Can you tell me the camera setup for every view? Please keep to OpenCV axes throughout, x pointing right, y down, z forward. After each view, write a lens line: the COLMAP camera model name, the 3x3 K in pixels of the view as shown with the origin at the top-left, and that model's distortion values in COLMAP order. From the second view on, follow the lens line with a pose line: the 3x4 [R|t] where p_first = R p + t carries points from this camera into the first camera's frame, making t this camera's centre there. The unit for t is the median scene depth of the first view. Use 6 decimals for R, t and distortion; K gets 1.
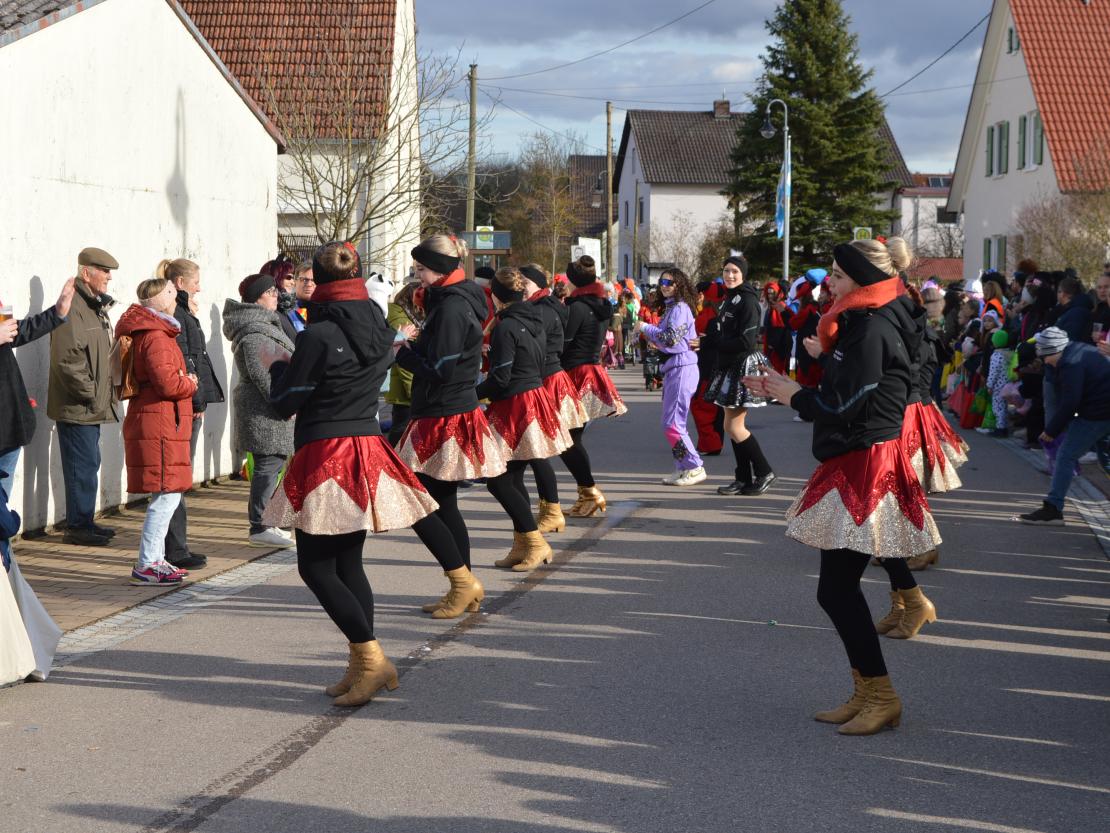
lens RADIAL K [[2125.9, 0, 555.3], [0, 2125.9, 421.6], [0, 0, 1]] dist [-0.018291, 0.000000]
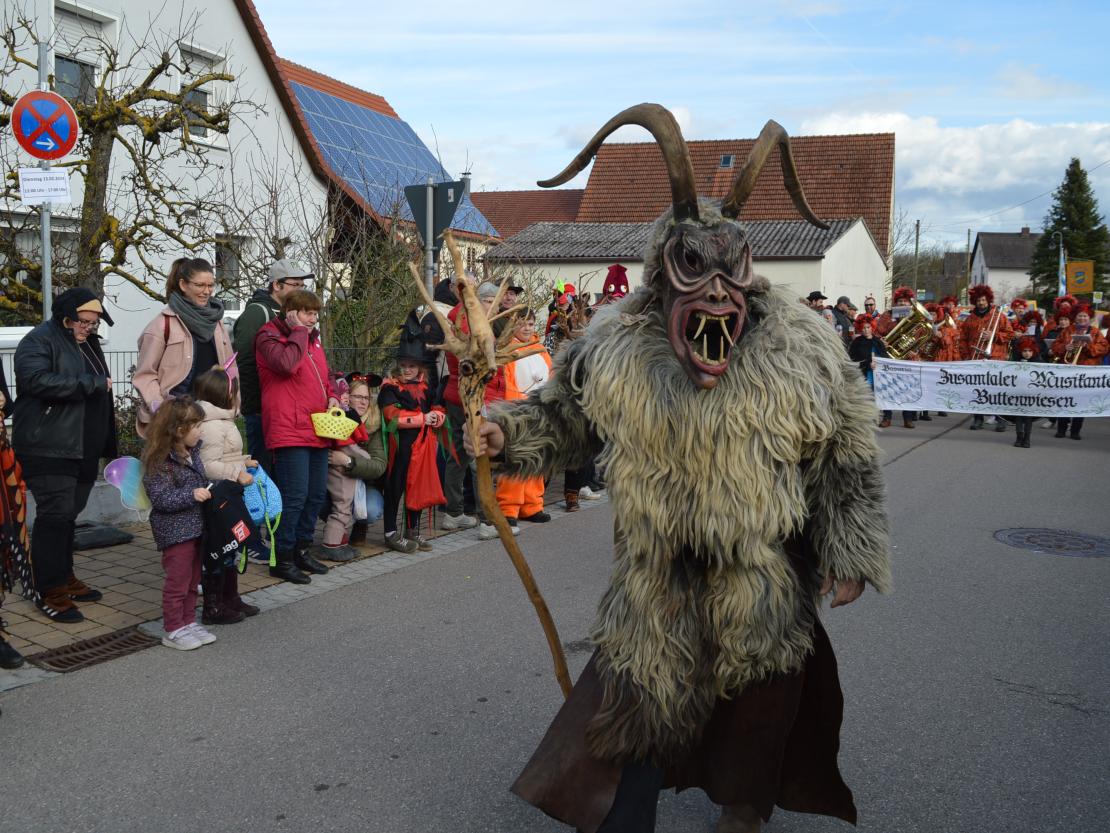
lens RADIAL K [[1026.9, 0, 549.4], [0, 1026.9, 404.4], [0, 0, 1]] dist [-0.082337, 0.000000]
pose [[0.937950, 0.038478, -0.344629, -0.019524], [-0.029706, 0.999087, 0.030701, 0.007432], [0.345495, -0.018558, 0.938237, -0.124248]]
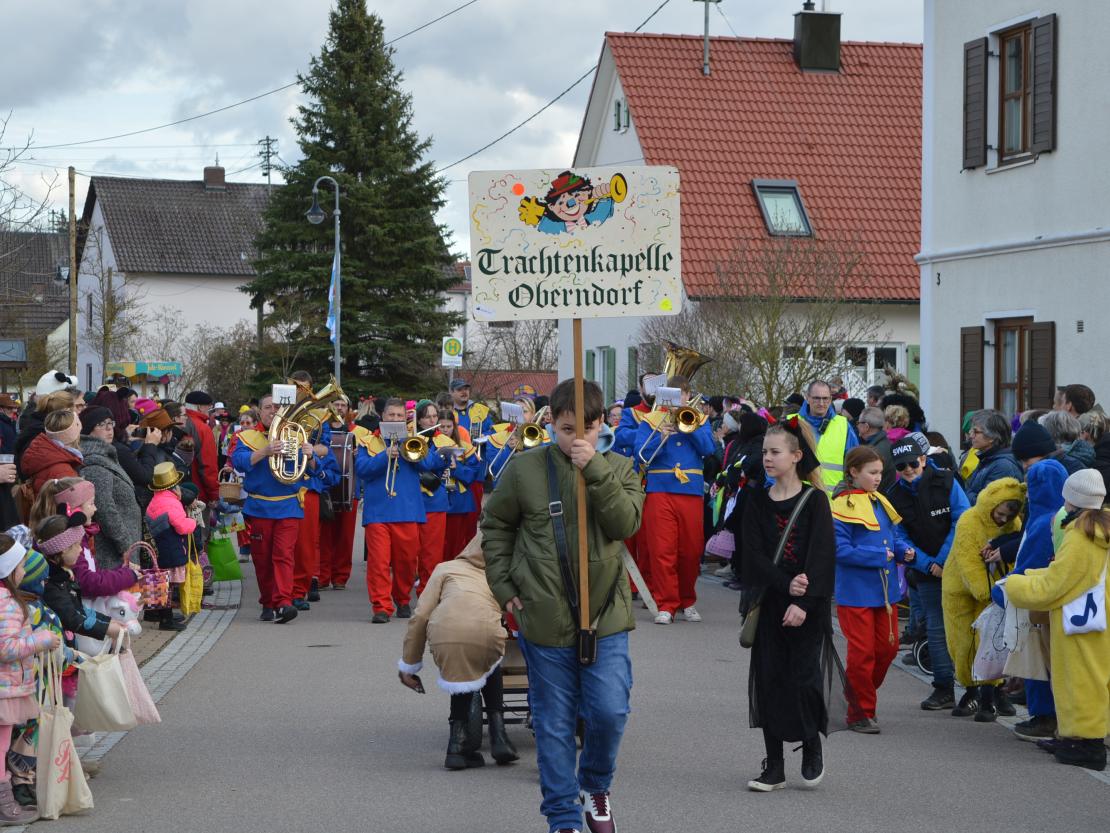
lens RADIAL K [[2872.0, 0, 552.0], [0, 2872.0, 410.3], [0, 0, 1]] dist [0.106469, 0.000000]
pose [[0.977135, 0.000688, 0.212618, -0.038035], [0.012350, 0.998123, -0.059990, 0.003359], [-0.212261, 0.061244, 0.975292, -0.069481]]
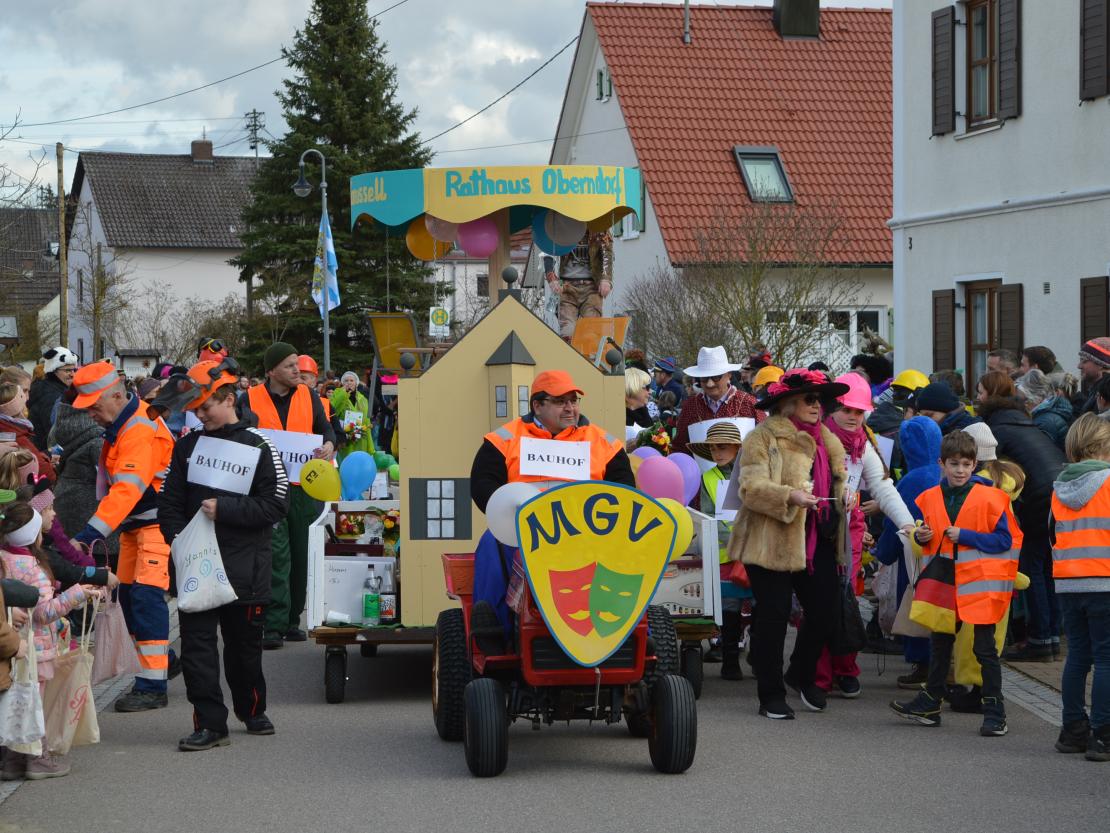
lens RADIAL K [[2872.0, 0, 548.3], [0, 2872.0, 410.3], [0, 0, 1]] dist [0.106469, 0.000000]
pose [[0.976727, -0.016676, 0.213838, -0.038370], [0.027734, 0.998423, -0.048813, 0.003942], [-0.212687, 0.053608, 0.975649, -0.077839]]
